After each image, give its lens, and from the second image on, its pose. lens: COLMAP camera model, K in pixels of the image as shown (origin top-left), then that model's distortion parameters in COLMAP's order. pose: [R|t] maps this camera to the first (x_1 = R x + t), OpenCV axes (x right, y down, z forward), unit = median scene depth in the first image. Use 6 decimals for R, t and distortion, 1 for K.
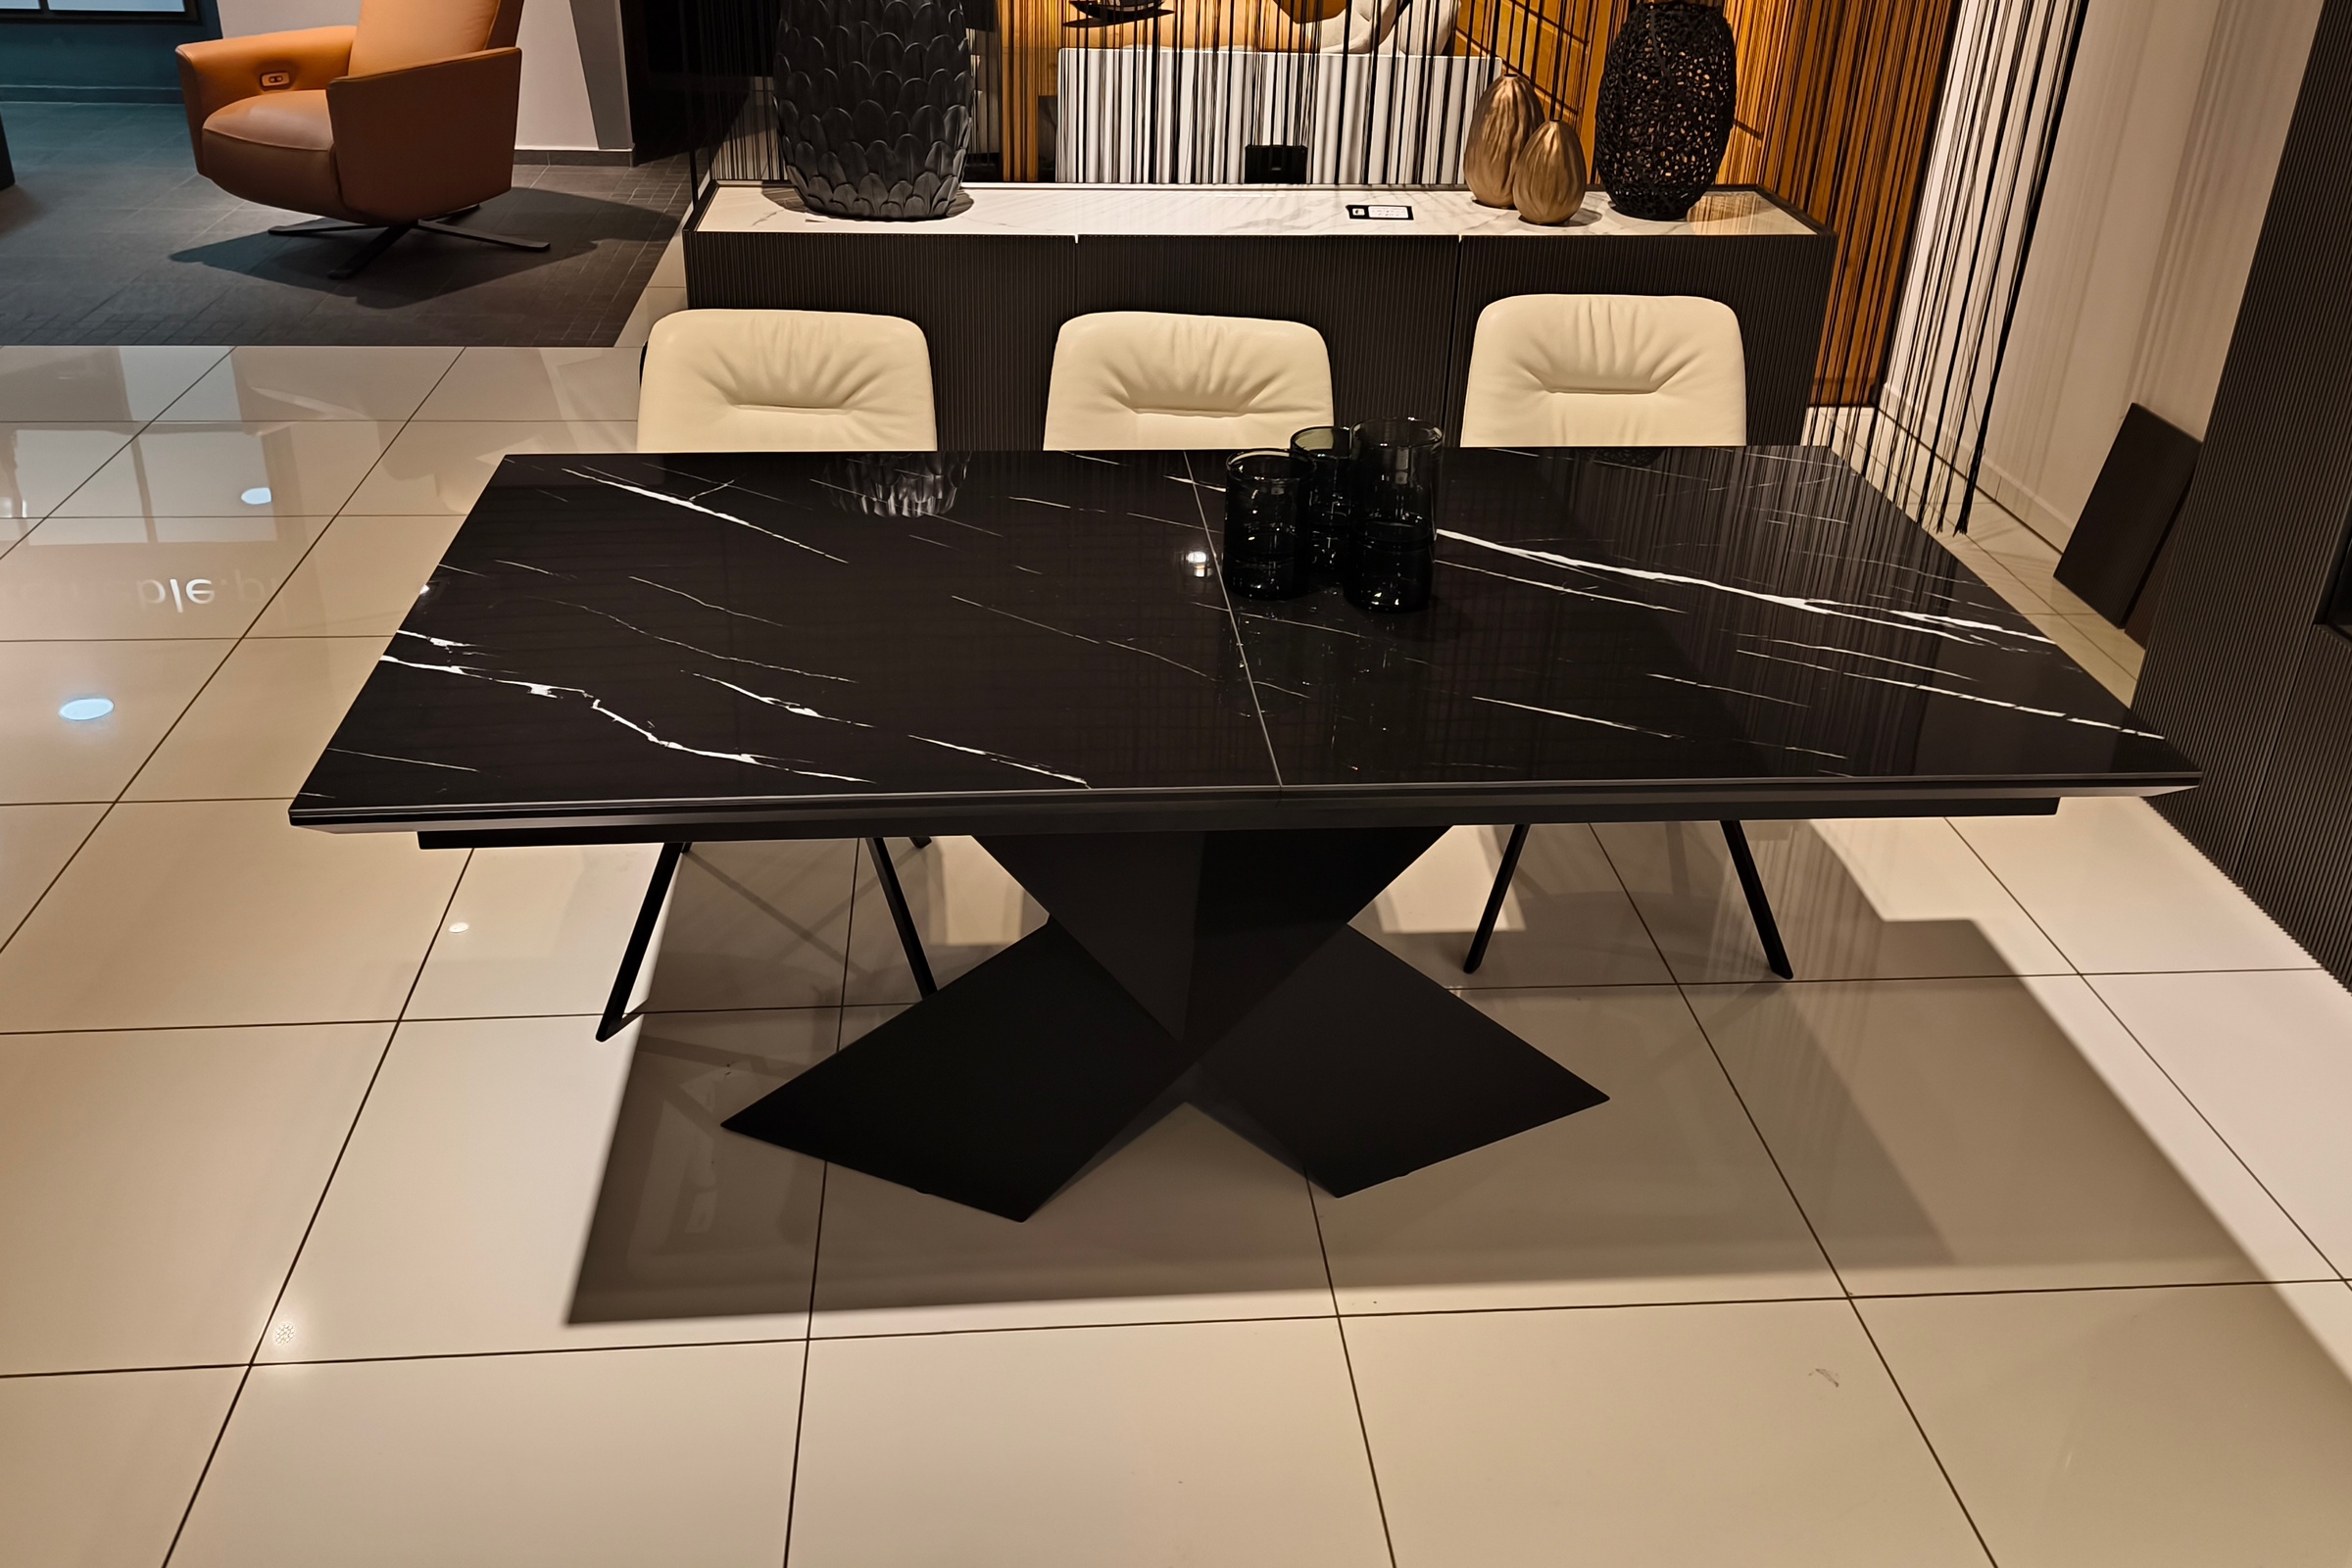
lens RADIAL K [[1941.7, 0, 1156.5], [0, 1941.7, 572.0], [0, 0, 1]] dist [0.031232, 0.006640]
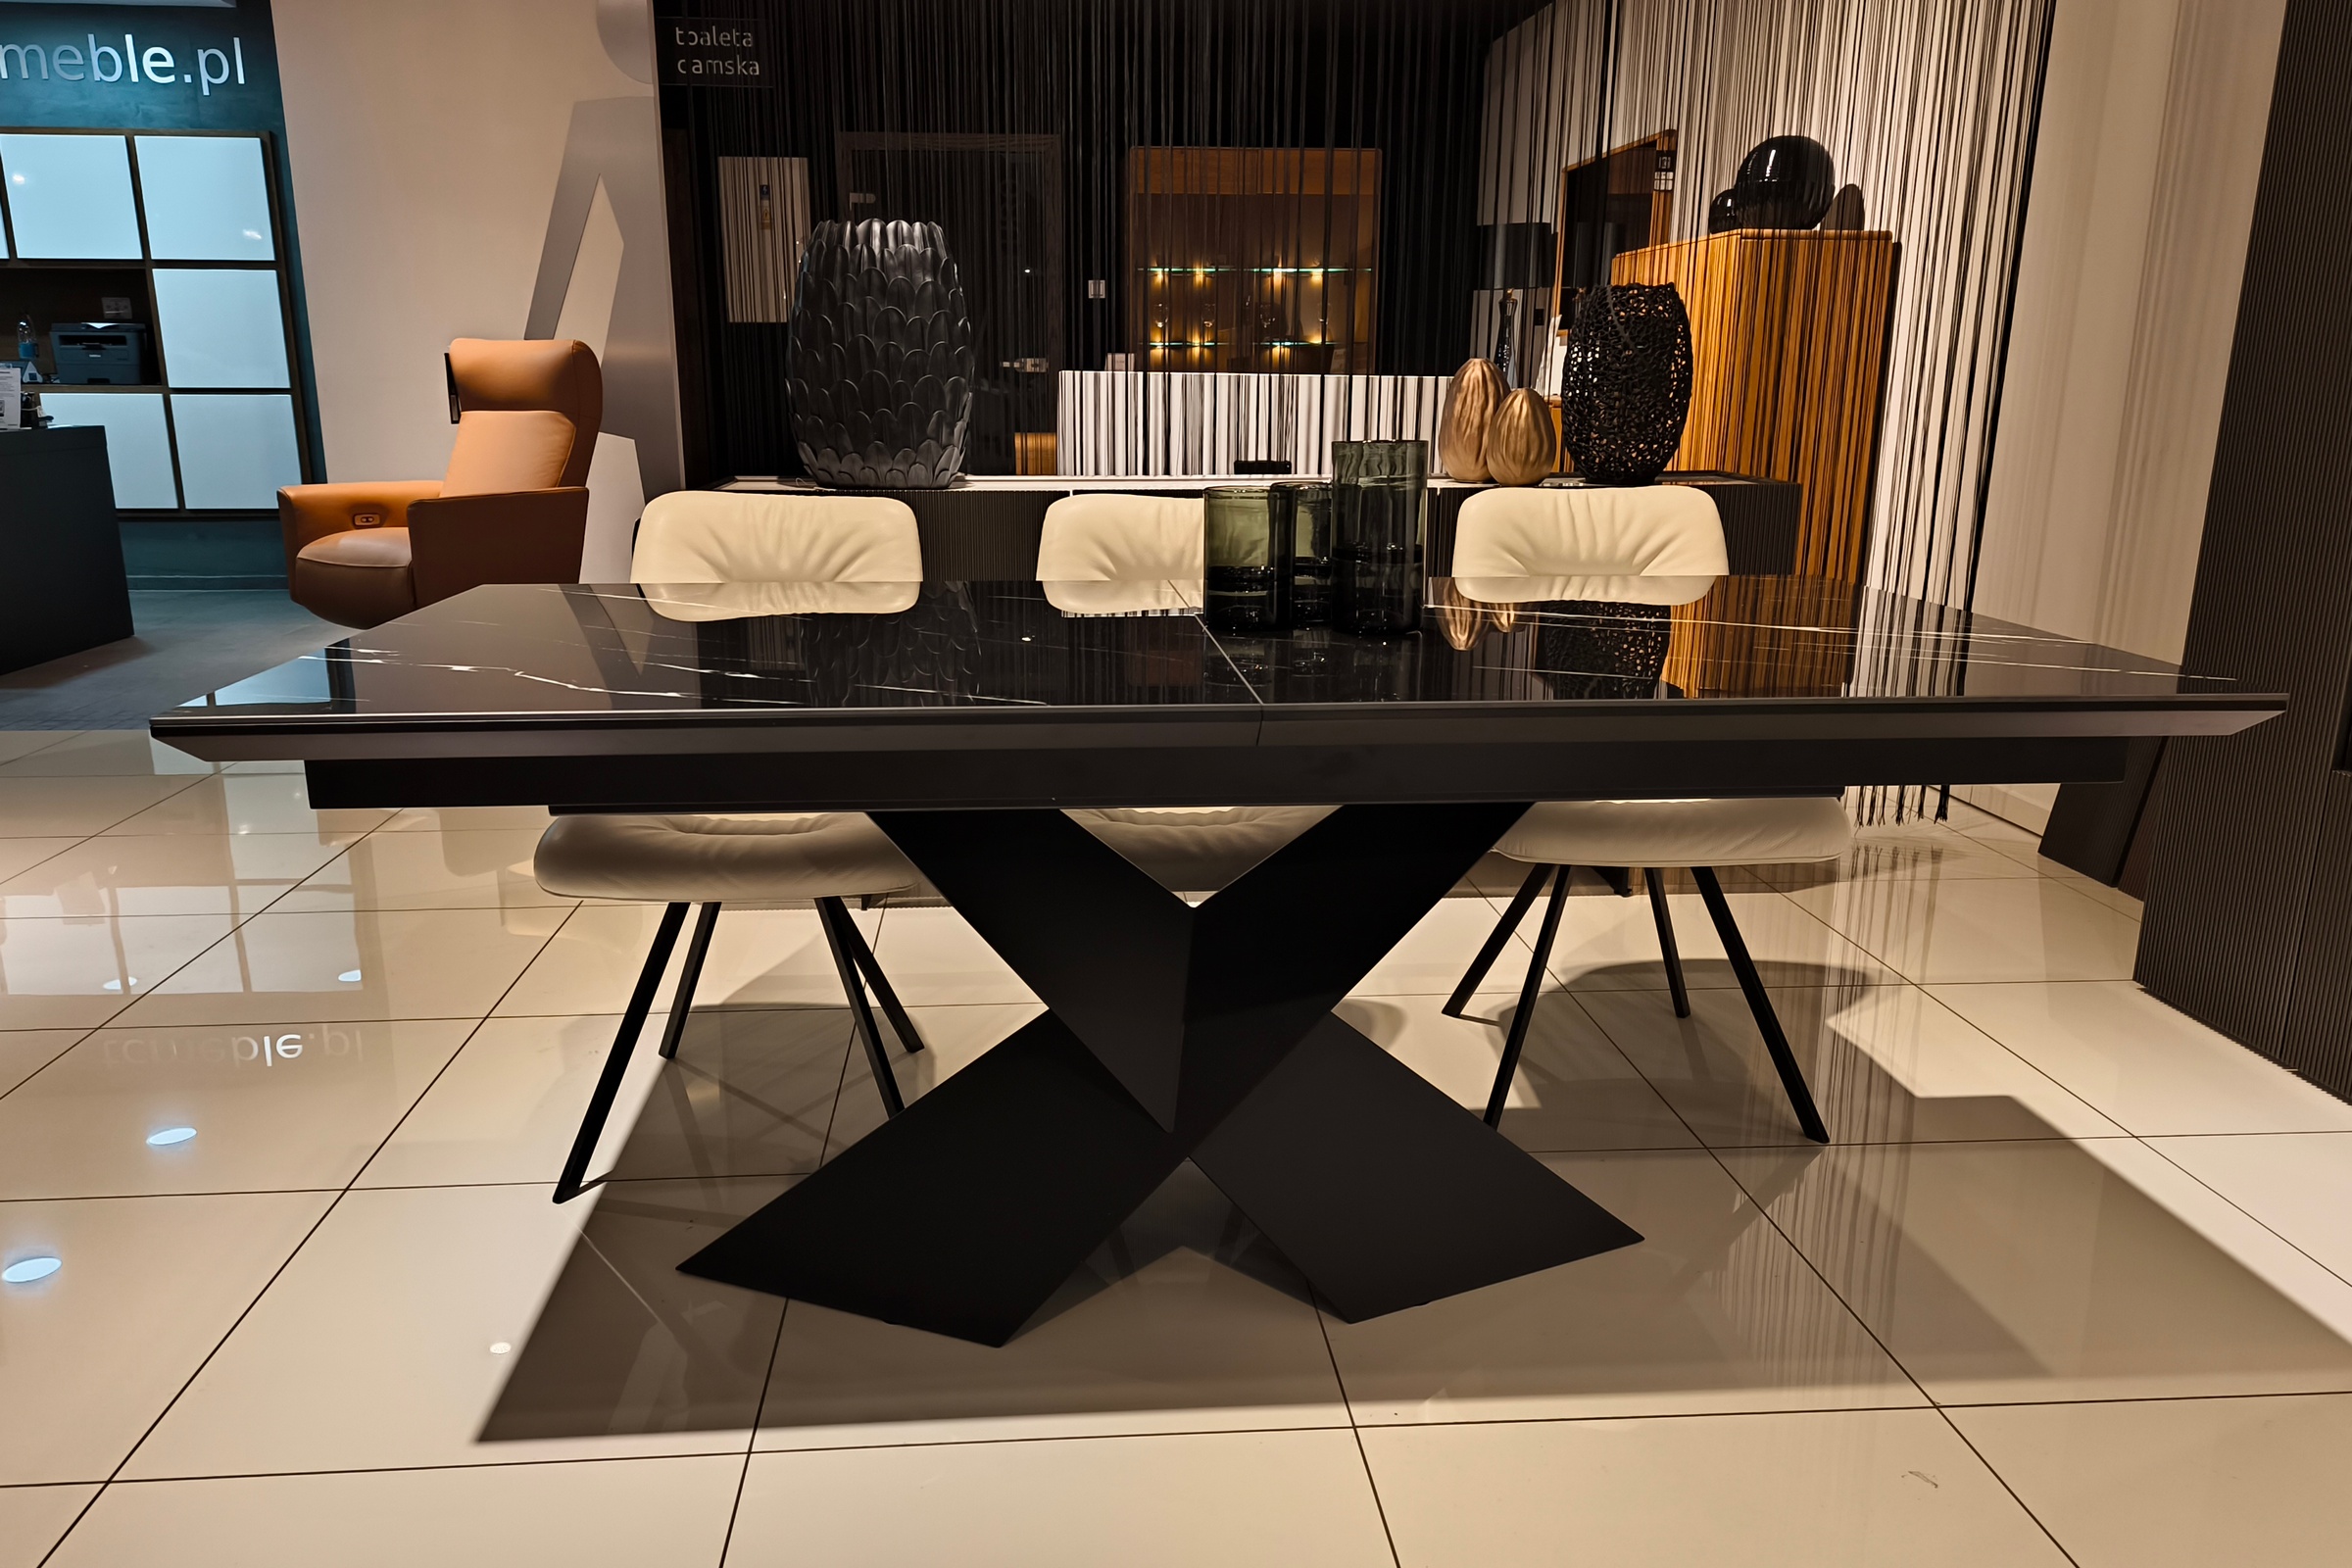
lens RADIAL K [[1718.8, 0, 1154.9], [0, 1718.8, 796.4], [0, 0, 1]] dist [0.044349, -0.026689]
pose [[0.999707, -0.020598, -0.012674, 0.014410], [0.017962, 0.983275, -0.181238, 0.183005], [0.016195, 0.180958, 0.983358, 0.137569]]
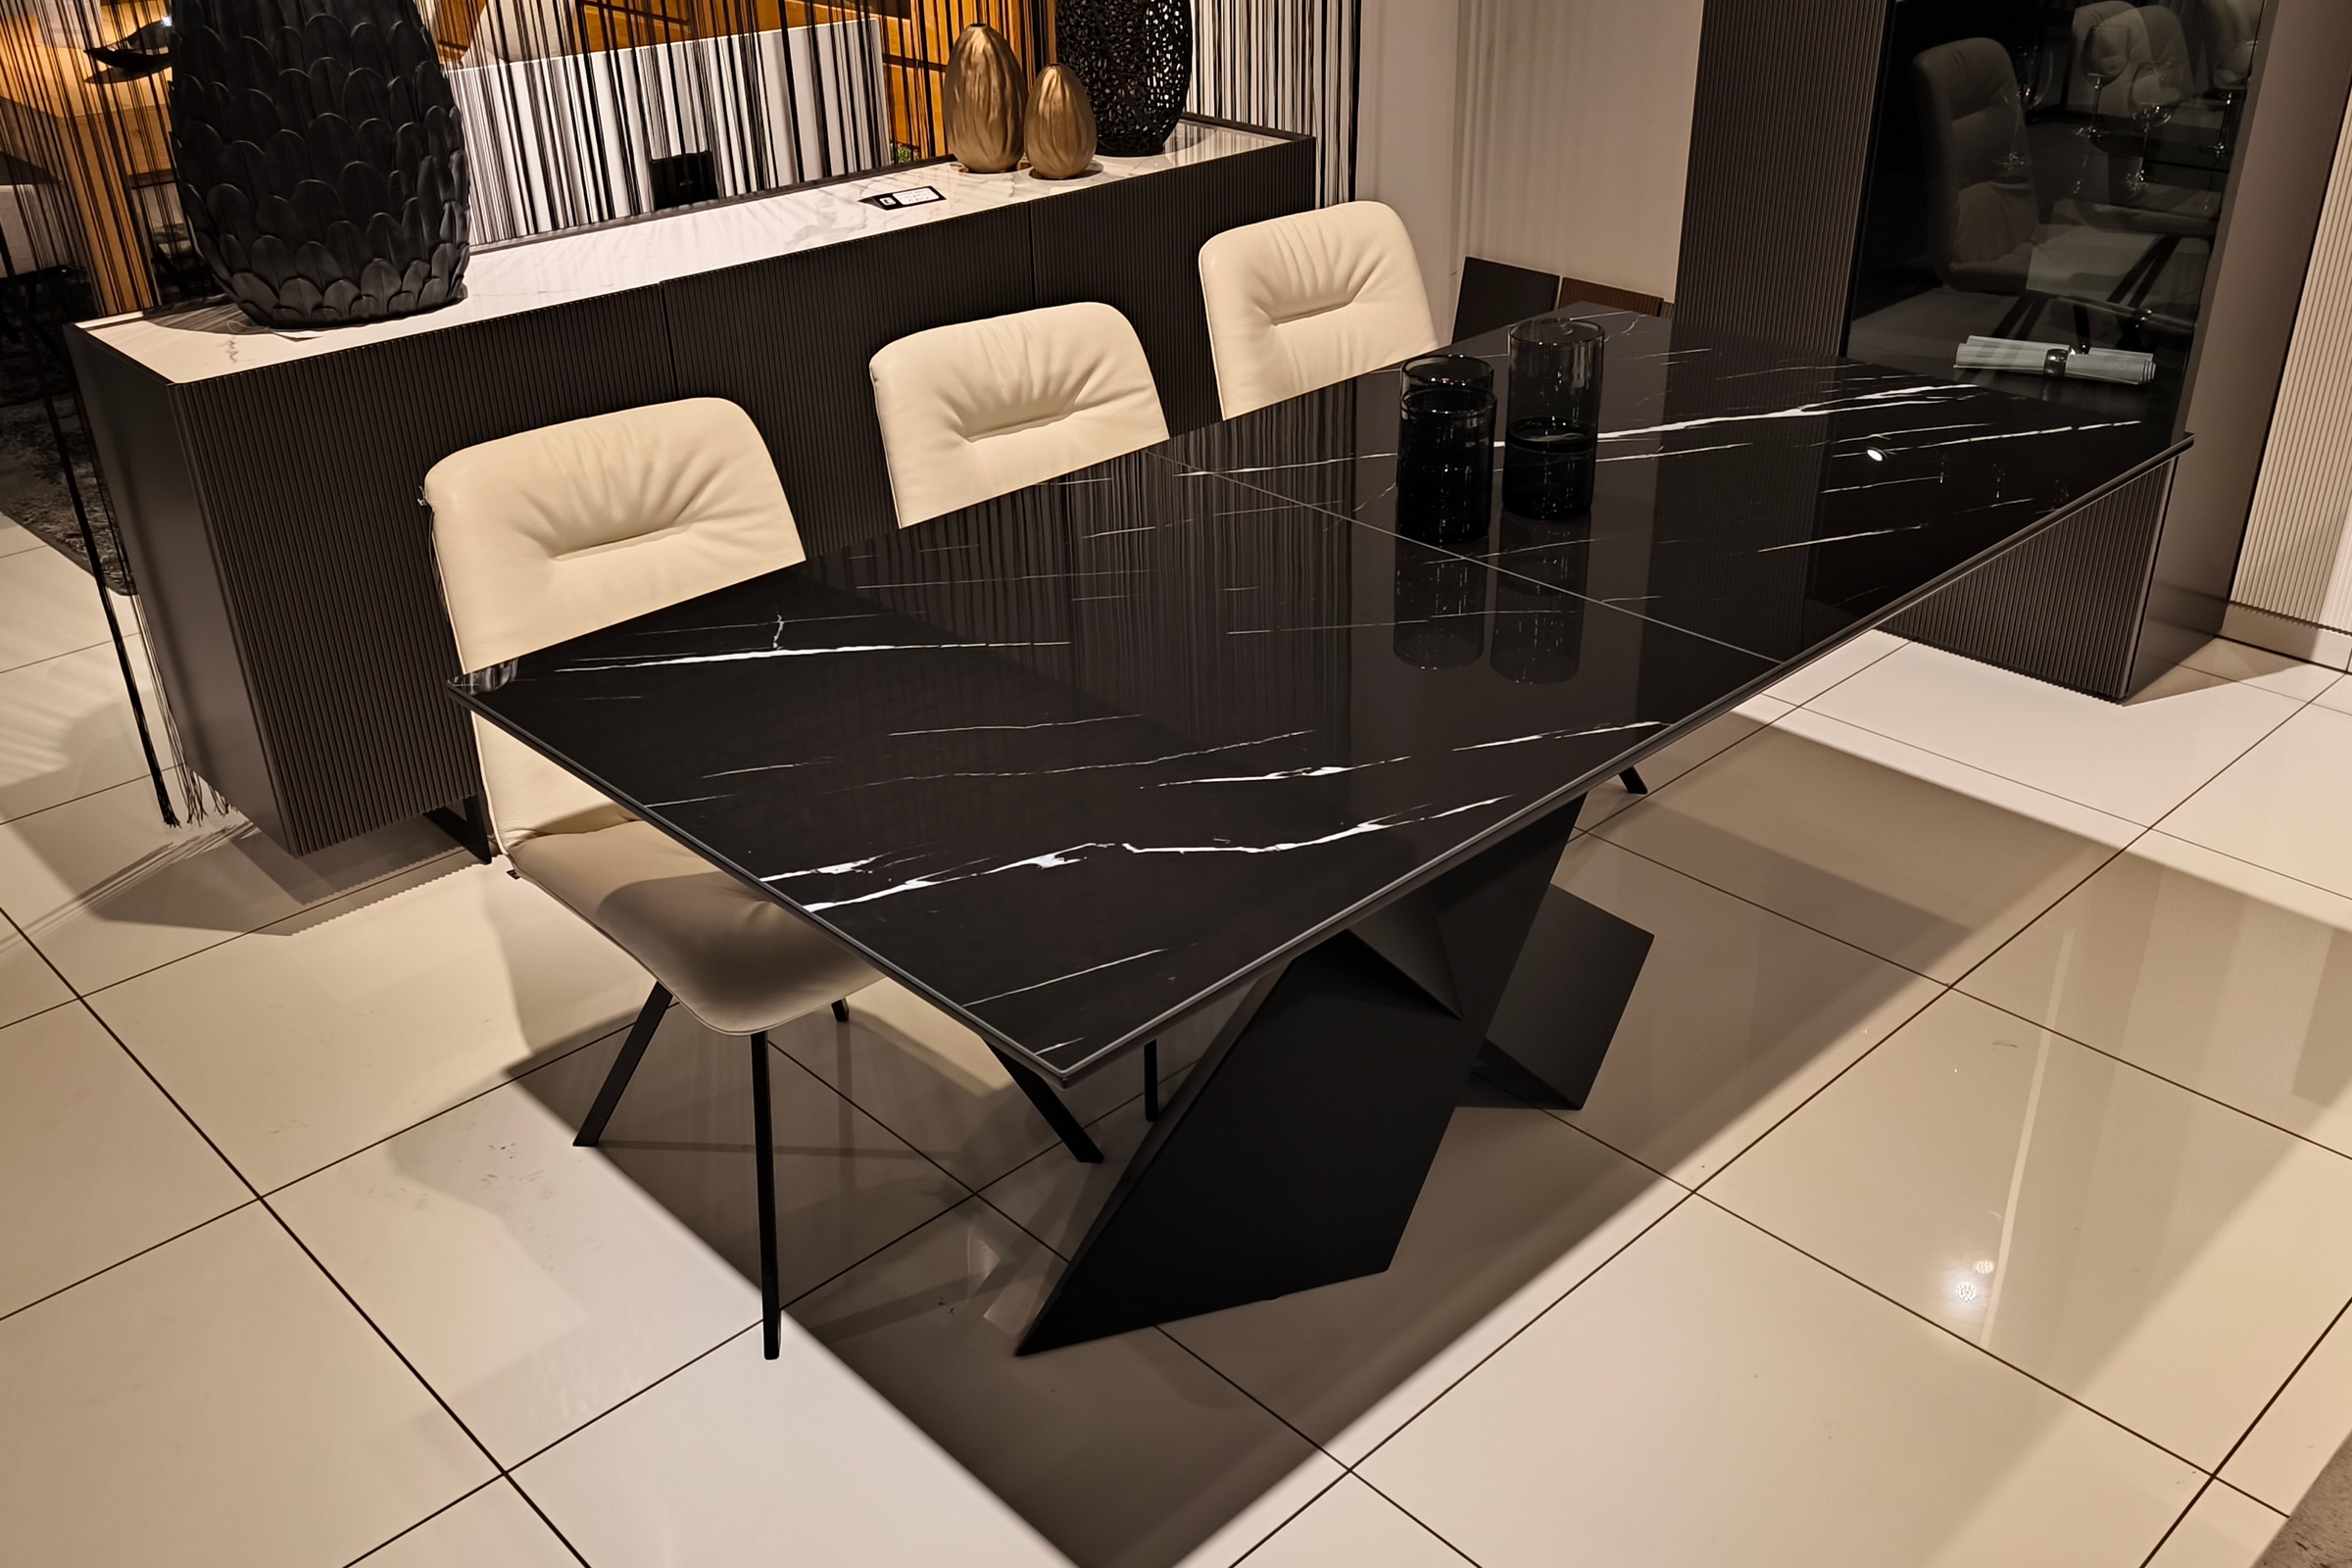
lens RADIAL K [[2049.8, 0, 1194.2], [0, 2049.8, 768.7], [0, 0, 1]] dist [0.042170, 0.012166]
pose [[0.772743, -0.332719, 0.540524, -0.471299], [0.294793, 0.942308, 0.158594, -0.059538], [-0.562108, 0.036791, 0.826245, 0.184858]]
